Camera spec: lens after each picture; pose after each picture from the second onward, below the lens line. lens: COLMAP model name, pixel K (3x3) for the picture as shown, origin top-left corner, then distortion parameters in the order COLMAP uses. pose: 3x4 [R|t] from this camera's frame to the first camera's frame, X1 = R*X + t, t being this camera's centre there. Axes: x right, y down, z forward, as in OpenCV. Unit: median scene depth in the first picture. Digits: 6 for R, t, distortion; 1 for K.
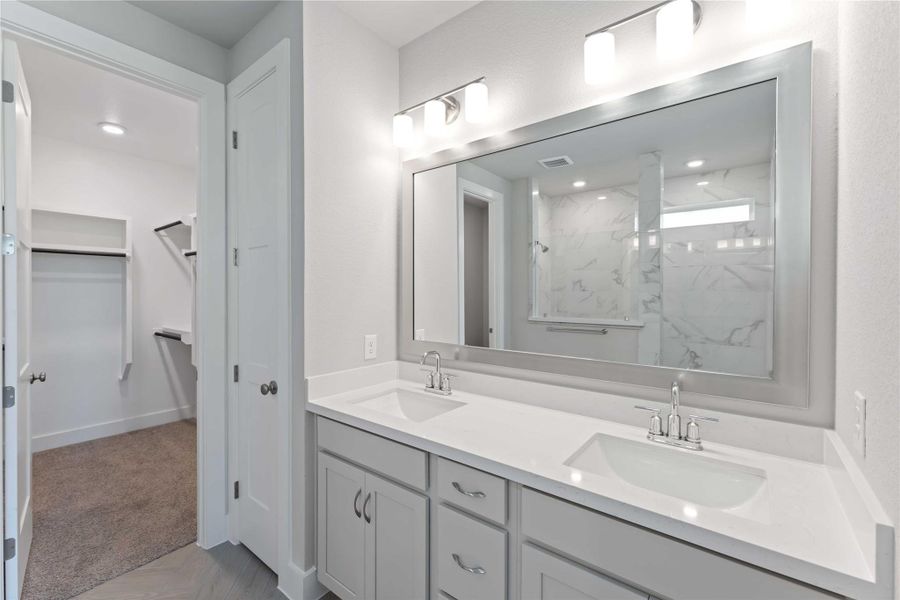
lens RADIAL K [[379.9, 0, 449.0], [0, 379.9, 297.4], [0, 0, 1]] dist [0.001172, -0.000329]
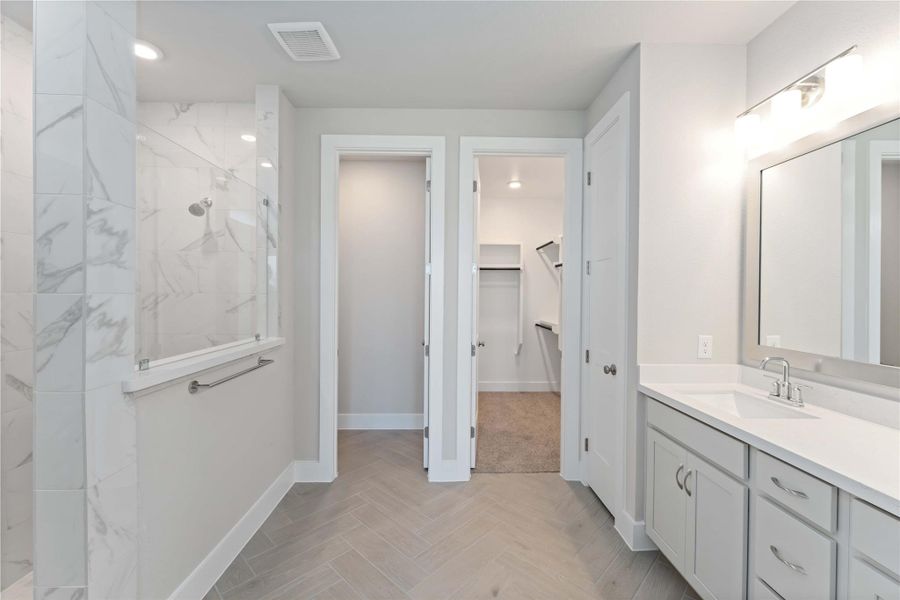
lens RADIAL K [[379.9, 0, 448.6], [0, 379.9, 298.9], [0, 0, 1]] dist [0.001172, -0.000329]
pose [[0.638533, 0.010891, -0.769517, 0.150290], [-0.012334, 0.999916, 0.003918, 0.002585], [0.769495, 0.006989, 0.638614, -0.221577]]
